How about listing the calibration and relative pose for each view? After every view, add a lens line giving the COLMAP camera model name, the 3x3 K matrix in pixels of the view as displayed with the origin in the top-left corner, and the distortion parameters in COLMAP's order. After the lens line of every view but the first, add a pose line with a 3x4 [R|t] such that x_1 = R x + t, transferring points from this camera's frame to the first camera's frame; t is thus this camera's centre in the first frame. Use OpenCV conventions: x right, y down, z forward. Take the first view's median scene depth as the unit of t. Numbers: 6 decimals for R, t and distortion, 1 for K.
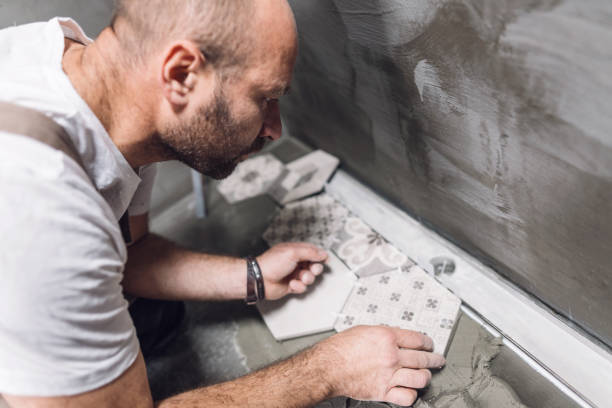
lens RADIAL K [[422.8, 0, 306.0], [0, 422.8, 204.0], [0, 0, 1]] dist [-0.007065, -0.002683]
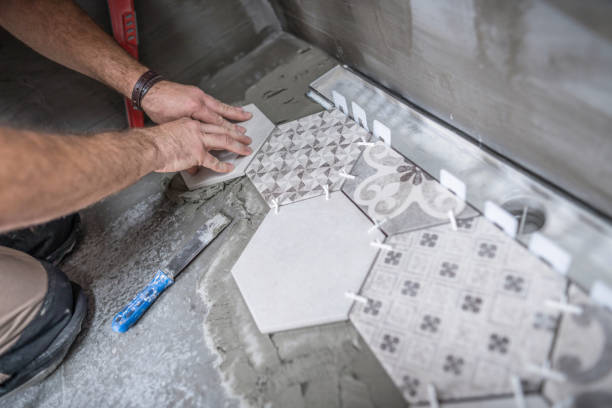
lens RADIAL K [[422.8, 0, 306.0], [0, 422.8, 204.0], [0, 0, 1]] dist [-0.007065, -0.002683]
pose [[0.999253, -0.022961, -0.031073, 0.024990], [0.028026, 0.984367, 0.173887, 0.013113], [0.026595, -0.174628, 0.984275, 0.398324]]
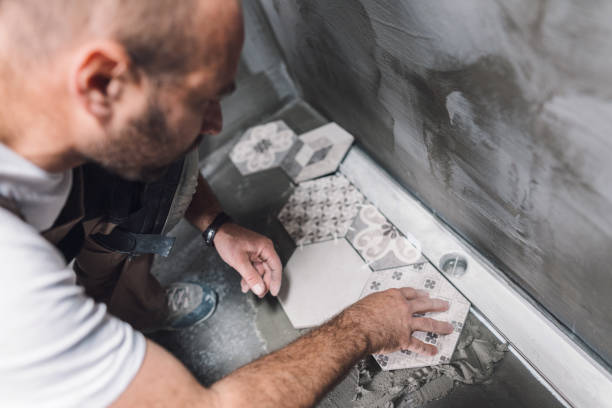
lens RADIAL K [[422.8, 0, 306.0], [0, 422.8, 204.0], [0, 0, 1]] dist [-0.007065, -0.002683]
pose [[0.999882, 0.015227, 0.002201, -0.049425], [-0.015373, 0.982996, 0.182984, -0.188837], [0.000623, -0.182996, 0.983113, 0.002799]]
